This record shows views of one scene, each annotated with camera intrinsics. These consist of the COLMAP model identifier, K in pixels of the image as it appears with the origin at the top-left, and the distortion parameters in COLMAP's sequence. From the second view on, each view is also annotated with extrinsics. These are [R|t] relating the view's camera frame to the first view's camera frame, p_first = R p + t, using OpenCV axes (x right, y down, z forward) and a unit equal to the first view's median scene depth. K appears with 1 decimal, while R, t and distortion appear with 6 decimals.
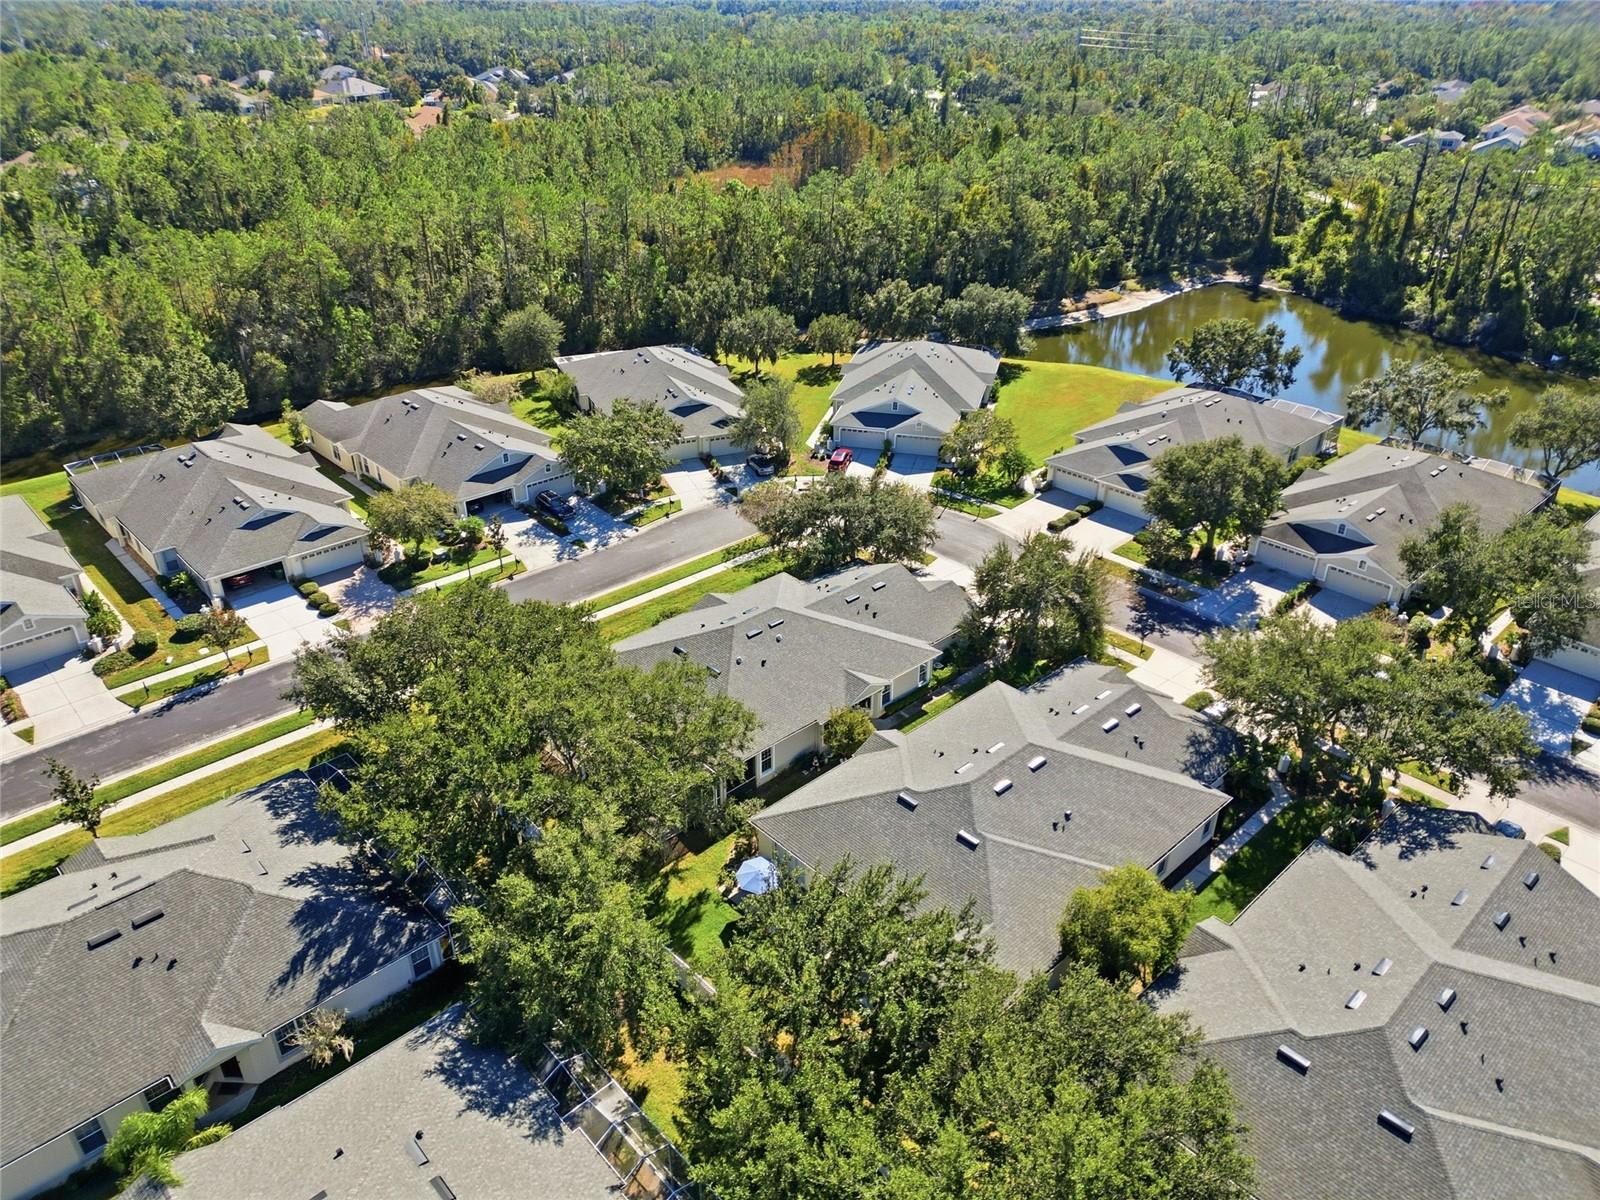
lens RADIAL K [[1102.6, 0, 793.9], [0, 1102.6, 597.9], [0, 0, 1]] dist [0.089898, -0.095468]
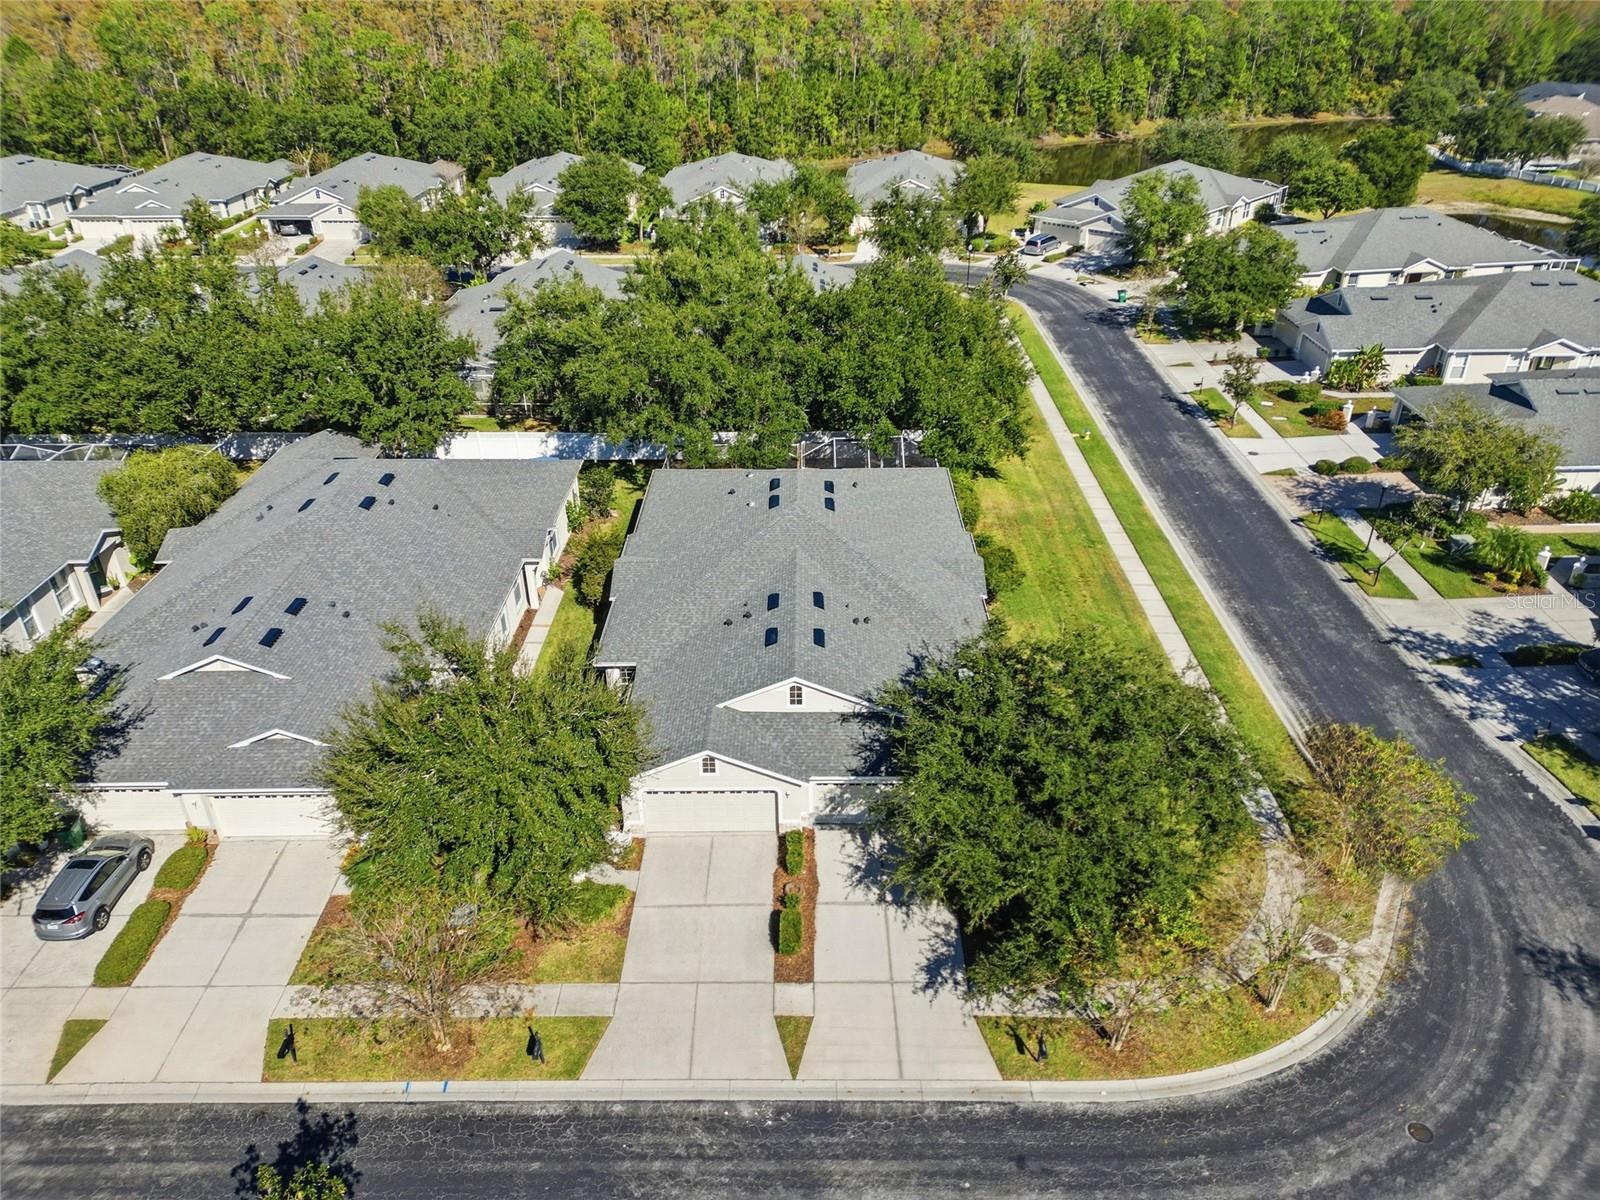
lens RADIAL K [[1102.6, 0, 793.9], [0, 1102.6, 597.9], [0, 0, 1]] dist [0.089898, -0.095468]
pose [[-0.701579, 0.350328, -0.620530, 0.337545], [-0.334876, 0.606571, 0.721062, -0.346414], [0.629003, 0.713682, -0.308241, 0.984803]]
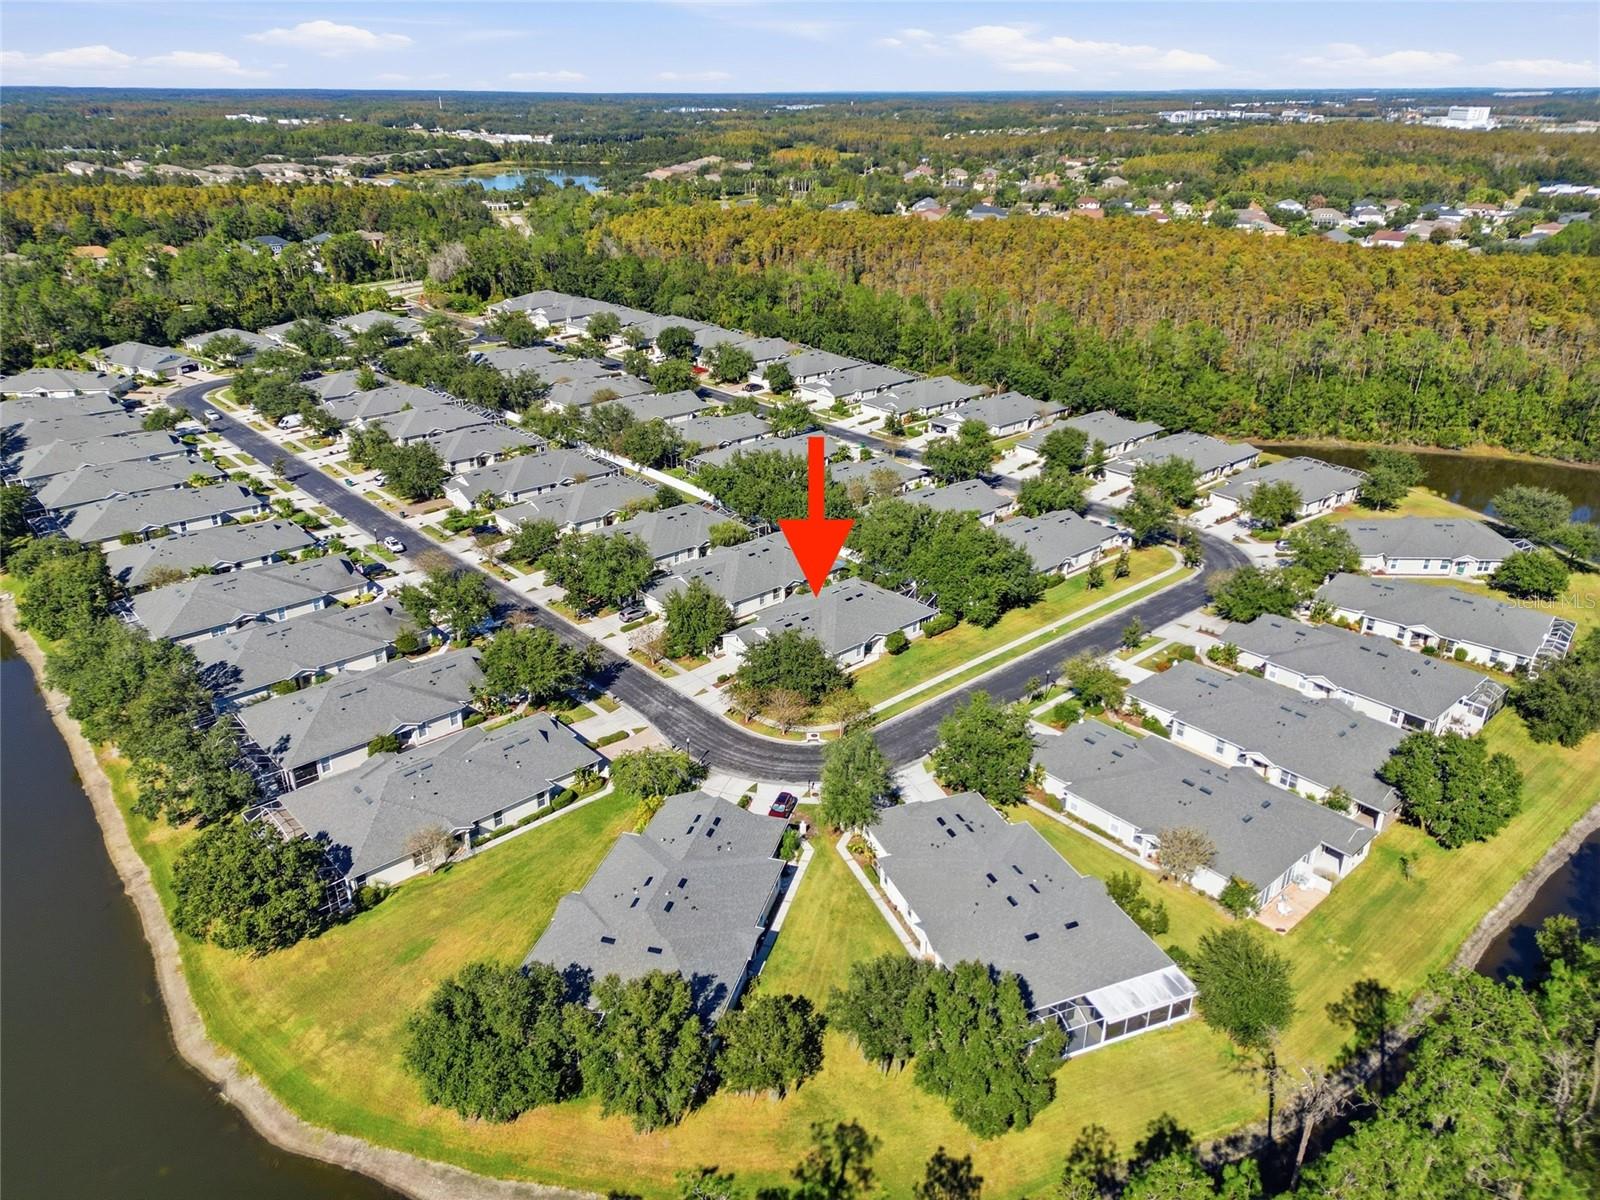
lens RADIAL K [[1102.6, 0, 793.9], [0, 1102.6, 597.9], [0, 0, 1]] dist [0.089898, -0.095468]
pose [[-0.999264, -0.022014, 0.031426, -0.005588], [0.012267, 0.592755, 0.805290, -1.315534], [-0.036355, 0.805082, -0.592048, 1.770865]]
